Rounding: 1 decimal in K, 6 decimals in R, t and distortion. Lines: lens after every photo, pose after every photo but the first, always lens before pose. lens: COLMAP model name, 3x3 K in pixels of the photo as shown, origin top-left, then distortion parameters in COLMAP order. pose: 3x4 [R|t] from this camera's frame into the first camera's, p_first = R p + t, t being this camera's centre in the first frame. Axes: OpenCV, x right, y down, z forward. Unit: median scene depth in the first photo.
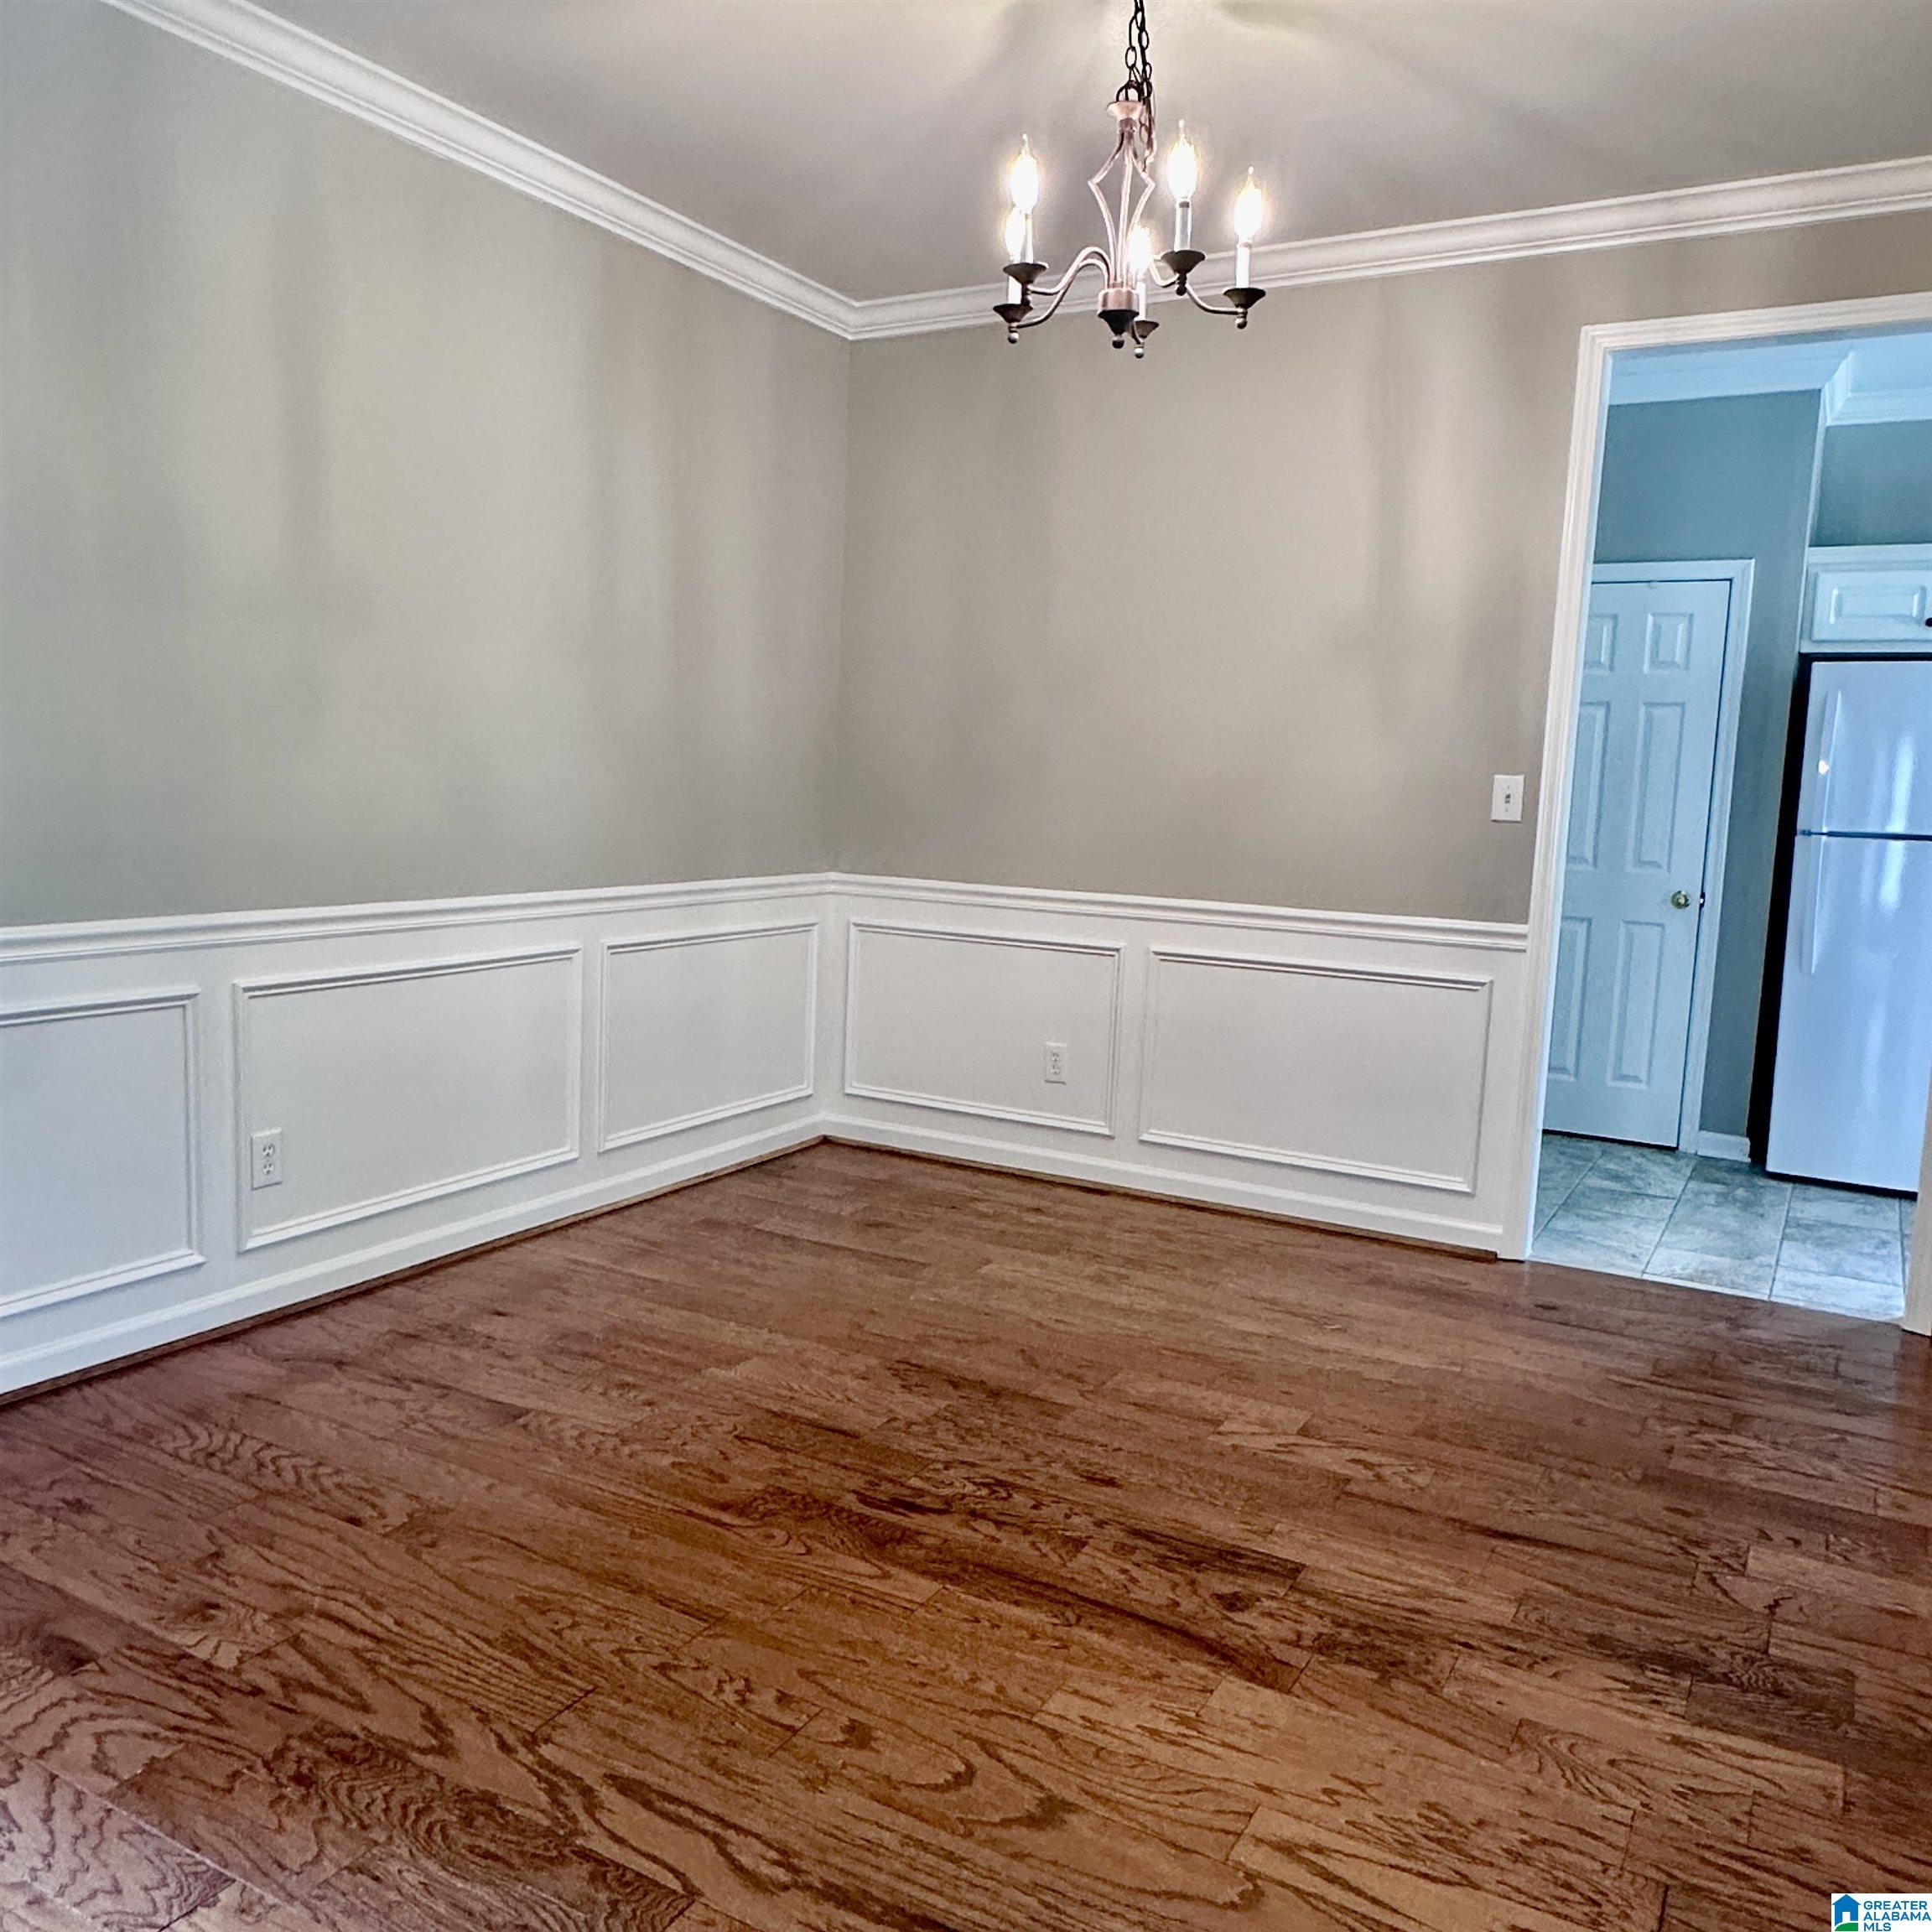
lens RADIAL K [[1604.4, 0, 959.9], [0, 1604.4, 959.7], [0, 0, 1]] dist [-0.002531, -0.002958]
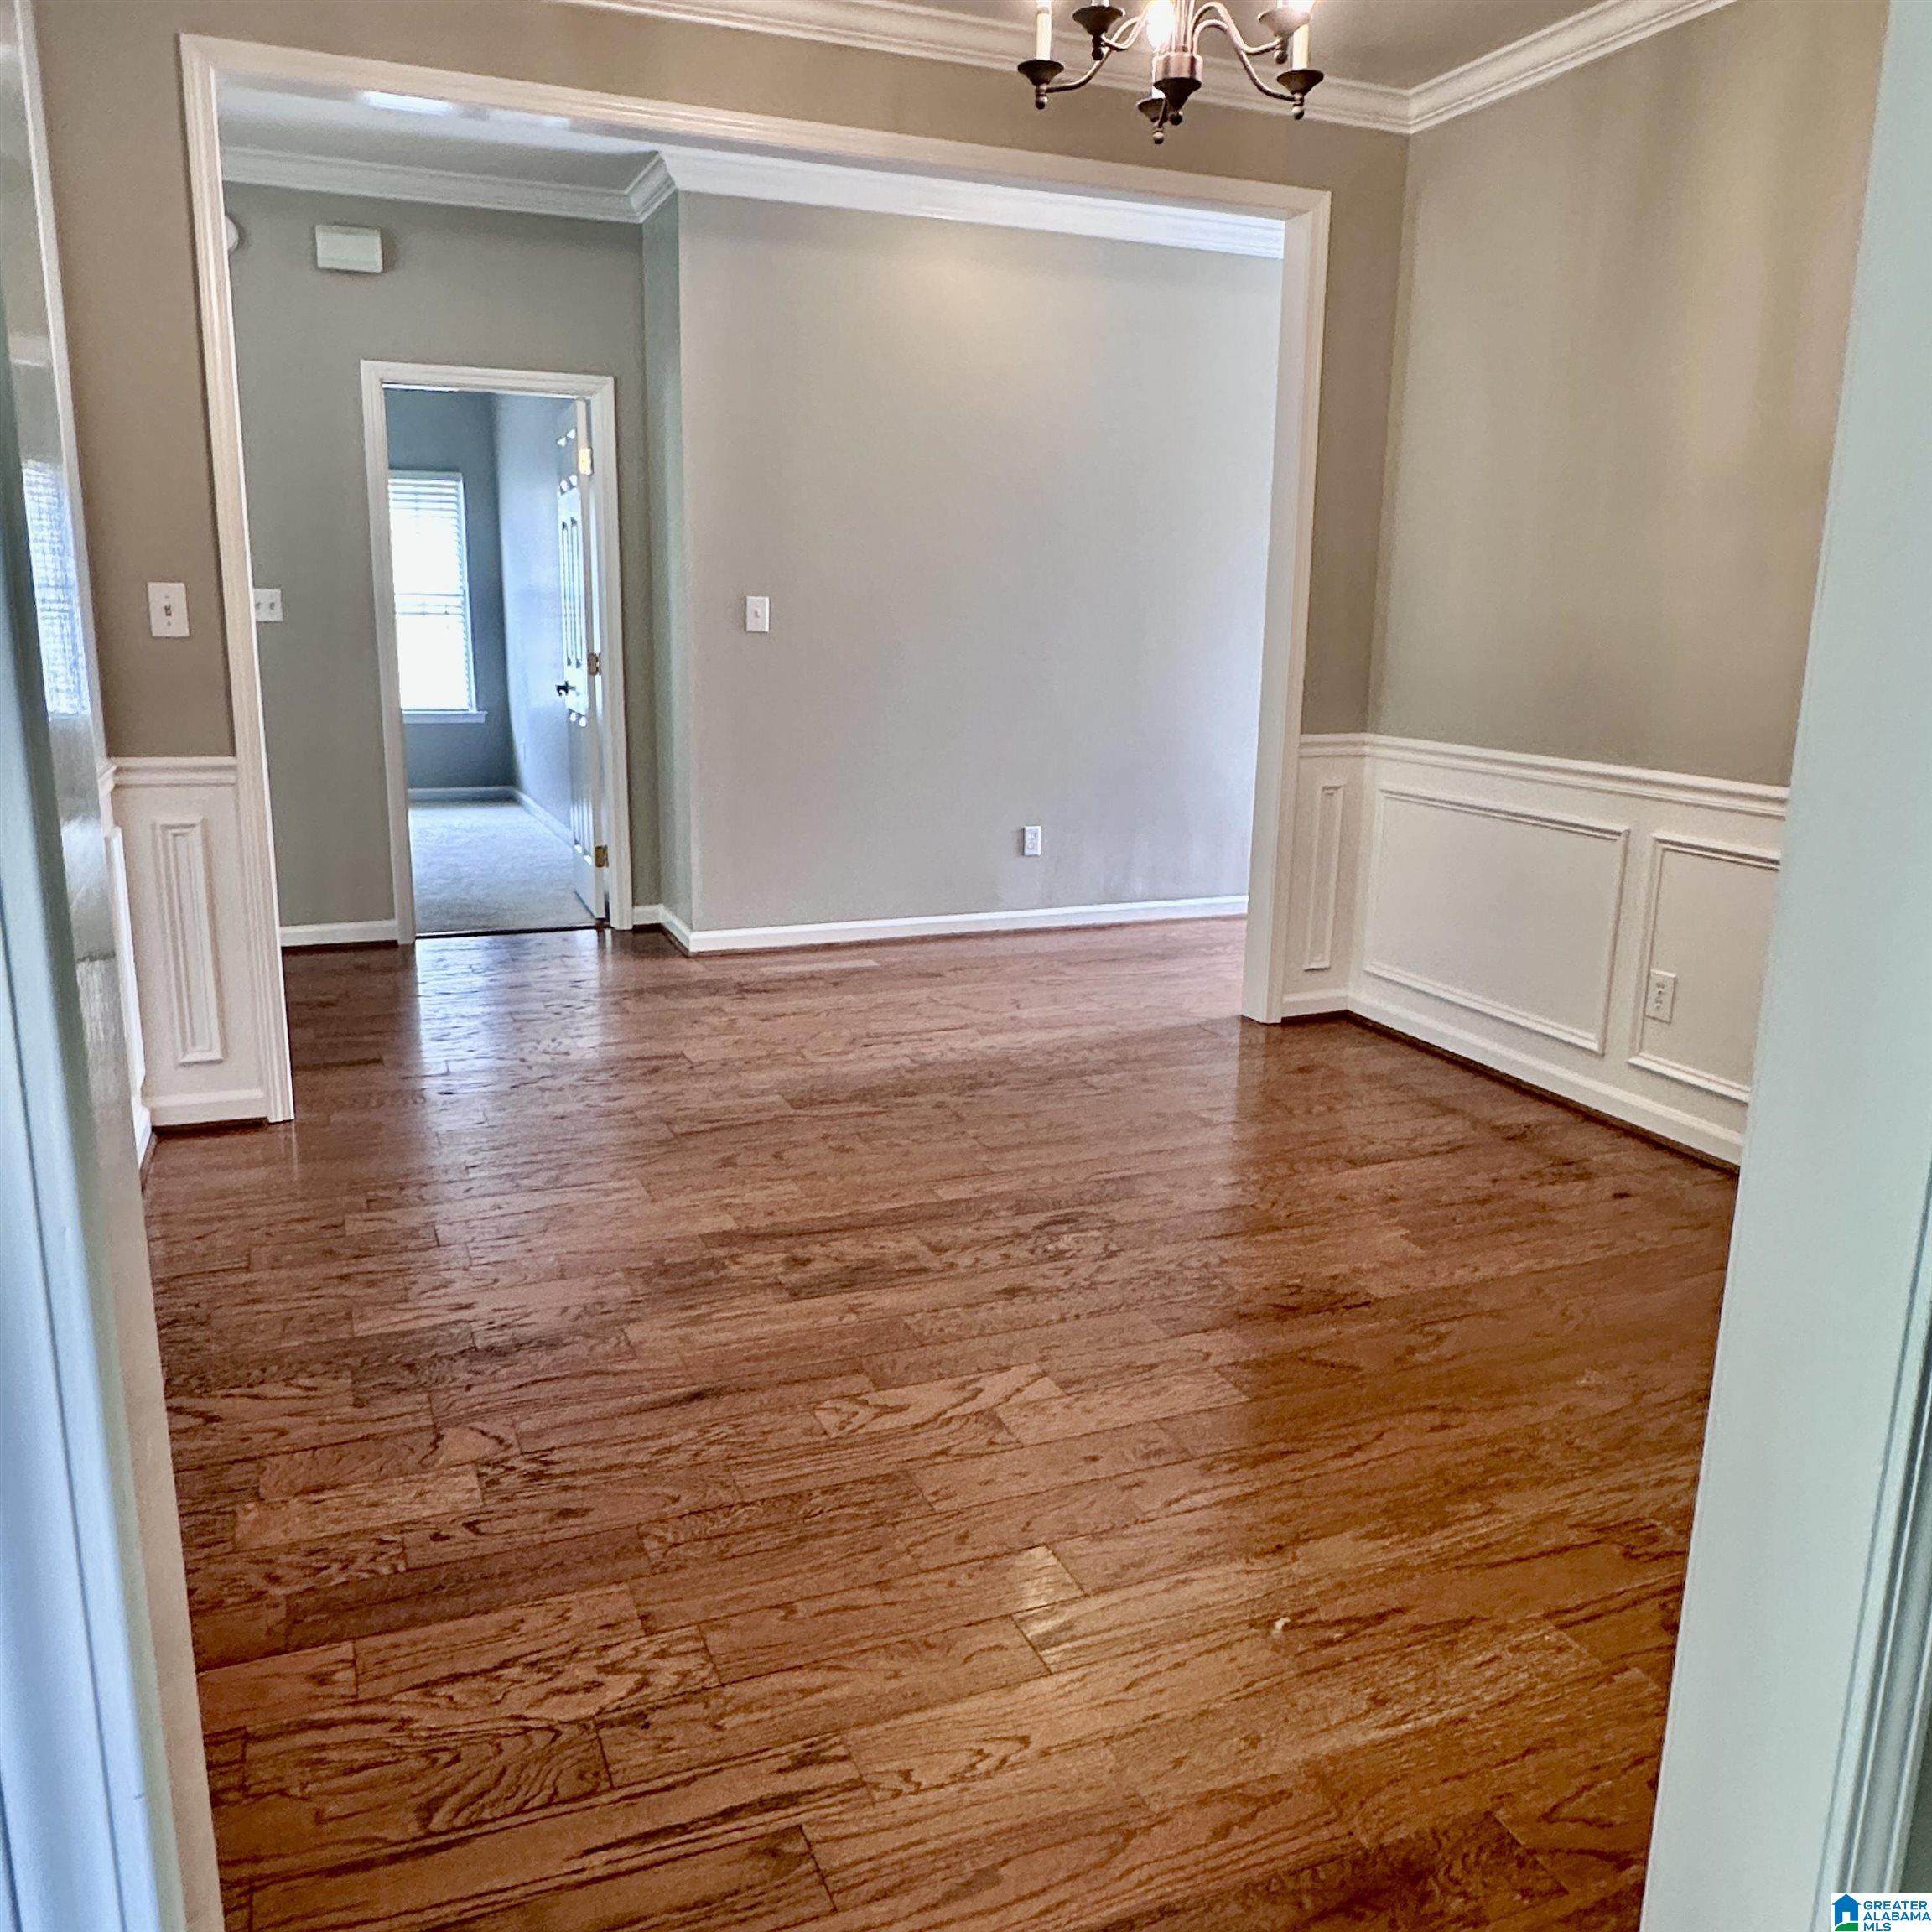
lens RADIAL K [[1604.4, 0, 959.9], [0, 1604.4, 959.7], [0, 0, 1]] dist [-0.002531, -0.002958]
pose [[-0.613066, 0.124501, -0.780160, 0.966097], [-0.130787, 0.957885, 0.255638, -0.161478], [0.779131, 0.258757, -0.570964, 1.608863]]
